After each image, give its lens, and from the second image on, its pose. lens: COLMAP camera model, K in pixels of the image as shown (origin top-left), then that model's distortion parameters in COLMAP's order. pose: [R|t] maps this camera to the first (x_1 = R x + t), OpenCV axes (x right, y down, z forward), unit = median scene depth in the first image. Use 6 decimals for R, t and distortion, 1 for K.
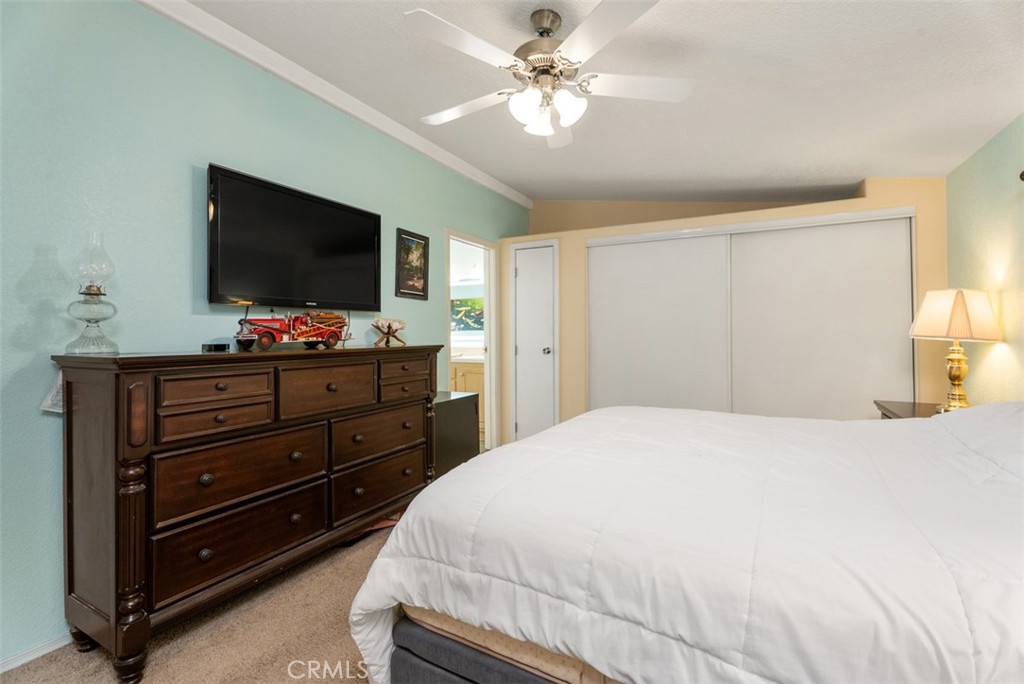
lens RADIAL K [[458.2, 0, 509.8], [0, 458.2, 331.5], [0, 0, 1]] dist [0.002459, -0.003486]
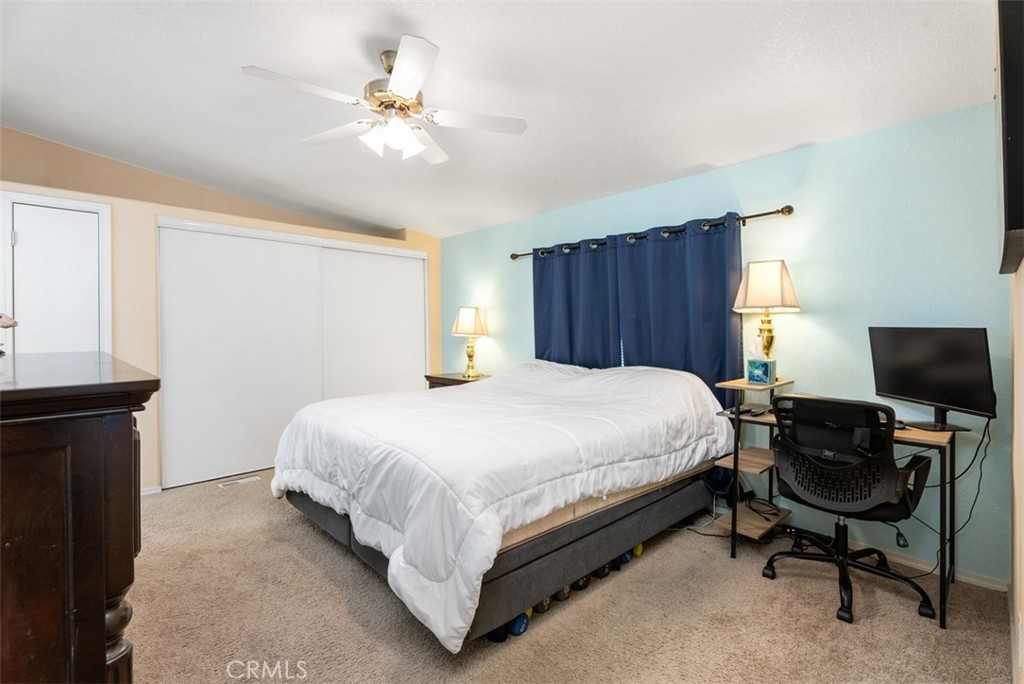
lens RADIAL K [[458.2, 0, 516.1], [0, 458.2, 335.1], [0, 0, 1]] dist [0.002459, -0.003486]
pose [[0.312212, -0.009053, 0.949969, -0.684877], [0.000904, 0.999957, 0.009233, -0.000156], [-0.950012, -0.002024, 0.312207, 0.254135]]
